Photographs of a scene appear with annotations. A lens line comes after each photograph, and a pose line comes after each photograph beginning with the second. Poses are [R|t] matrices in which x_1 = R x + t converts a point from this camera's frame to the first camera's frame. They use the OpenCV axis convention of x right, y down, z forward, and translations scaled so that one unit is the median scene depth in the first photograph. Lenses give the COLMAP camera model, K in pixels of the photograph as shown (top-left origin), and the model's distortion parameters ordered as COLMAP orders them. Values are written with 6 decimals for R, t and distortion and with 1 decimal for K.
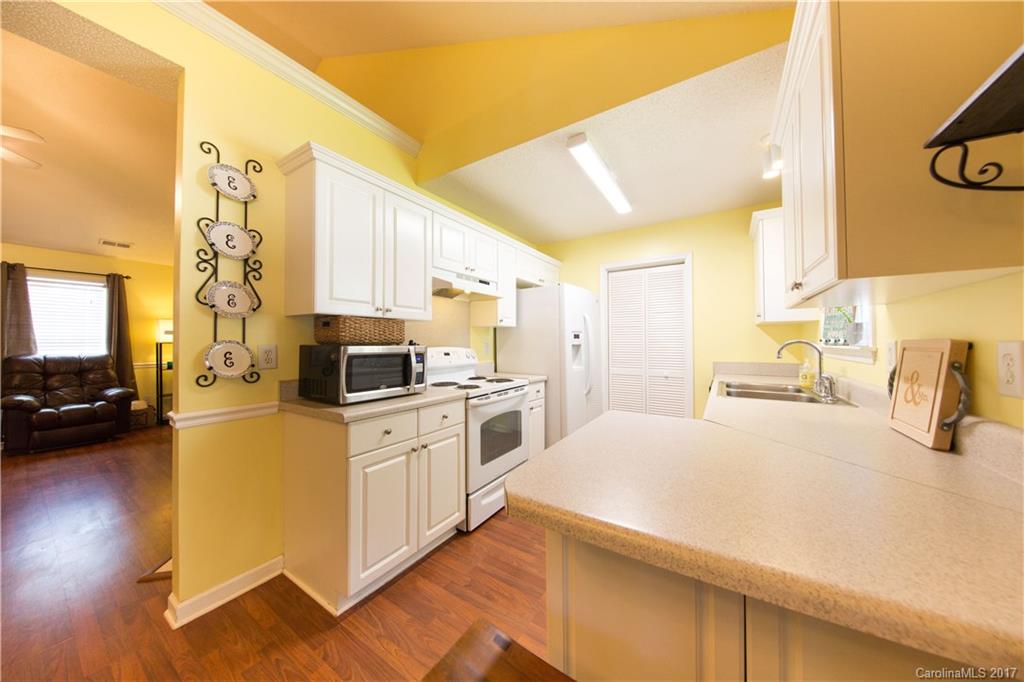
lens RADIAL K [[324.8, 0, 516.9], [0, 324.8, 335.8], [0, 0, 1]] dist [0.006718, -0.003418]
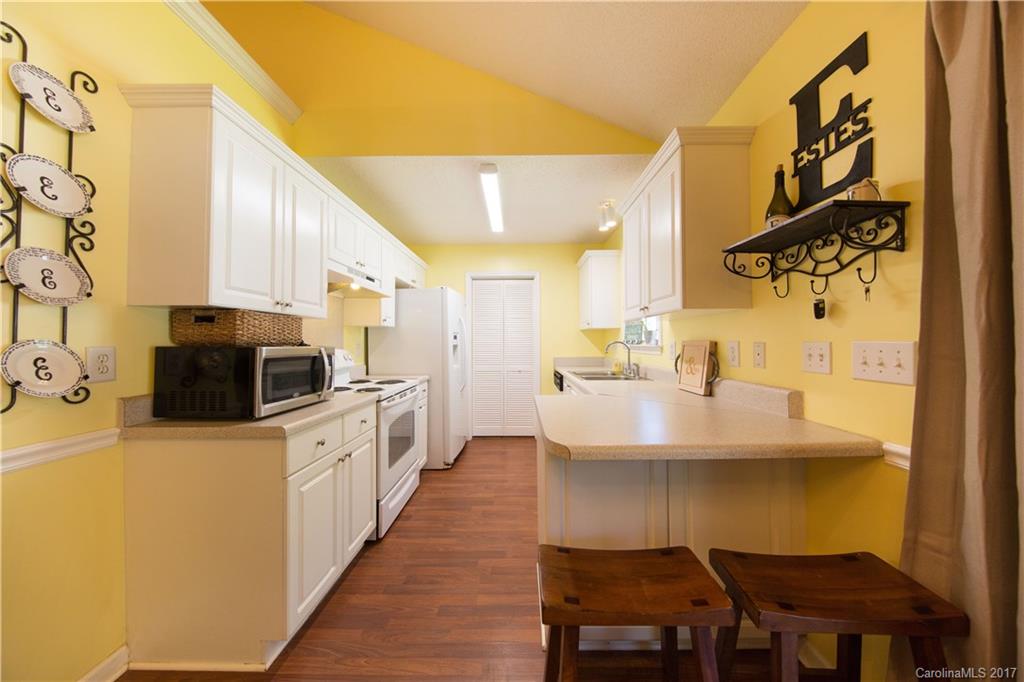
lens RADIAL K [[324.8, 0, 516.9], [0, 324.8, 335.8], [0, 0, 1]] dist [0.006718, -0.003418]
pose [[0.847299, 0.010177, 0.531019, -0.364686], [-0.008831, 0.999948, -0.005074, 0.000776], [-0.531043, -0.000390, 0.847345, -0.038946]]
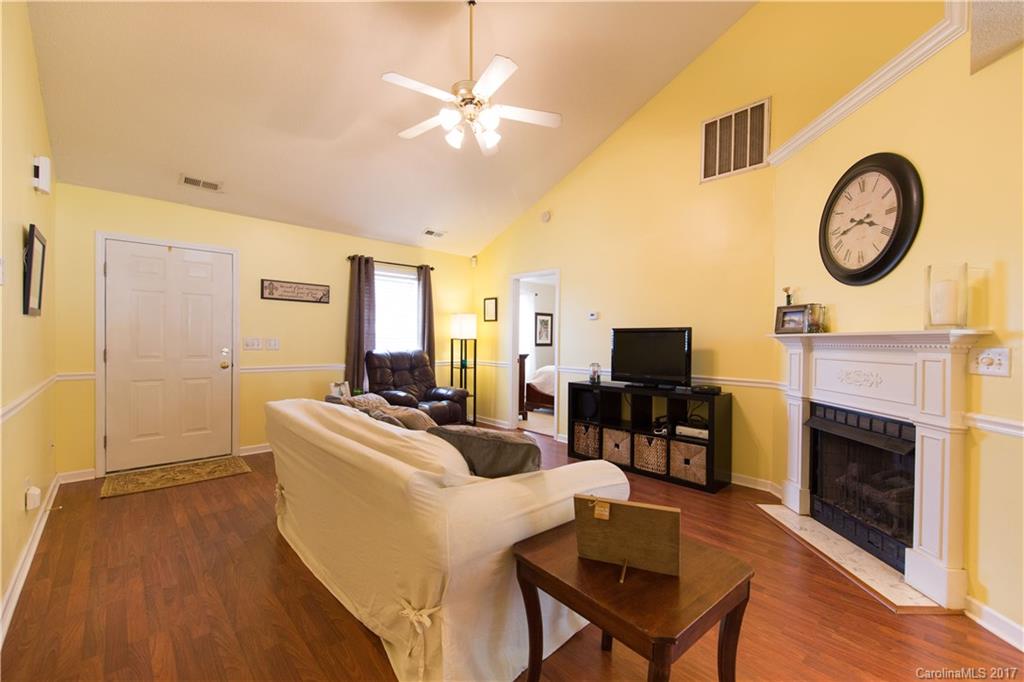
lens RADIAL K [[424.9, 0, 516.9], [0, 424.9, 343.6], [0, 0, 1]] dist [0.012085, -0.000624]
pose [[0.969975, 0.015537, -0.242709, -1.721778], [-0.009600, 0.999625, 0.025628, 0.003232], [0.243016, -0.022529, 0.969761, -0.337185]]
